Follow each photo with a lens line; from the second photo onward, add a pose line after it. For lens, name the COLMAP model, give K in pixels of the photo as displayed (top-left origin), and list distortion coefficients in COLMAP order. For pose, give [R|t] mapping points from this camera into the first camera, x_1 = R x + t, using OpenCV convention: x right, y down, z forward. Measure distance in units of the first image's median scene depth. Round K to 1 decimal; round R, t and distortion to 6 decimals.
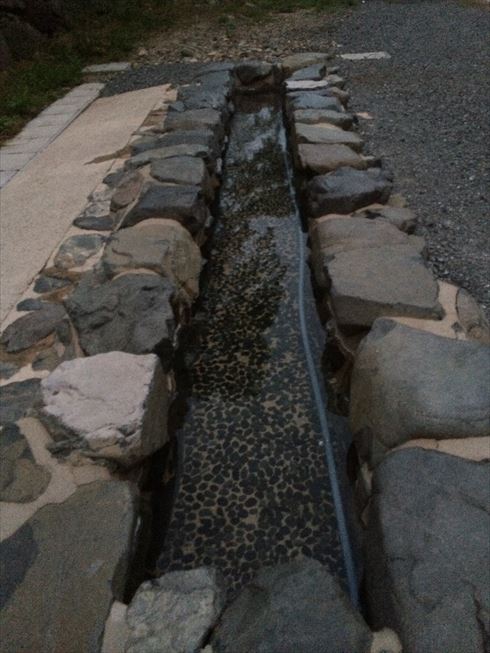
lens RADIAL K [[566.4, 0, 249.6], [0, 566.4, 326.3], [0, 0, 1]] dist [0.035142, -0.045149]
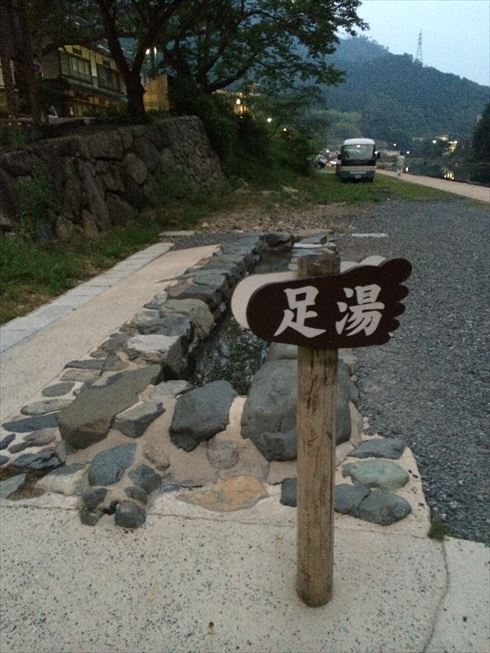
lens RADIAL K [[566.4, 0, 242.8], [0, 566.4, 326.4], [0, 0, 1]] dist [0.035142, -0.045149]
pose [[0.992025, 0.069647, -0.105053, 0.086701], [-0.096777, 0.954868, -0.280822, 0.173192], [0.080754, 0.288749, 0.953993, -0.302205]]
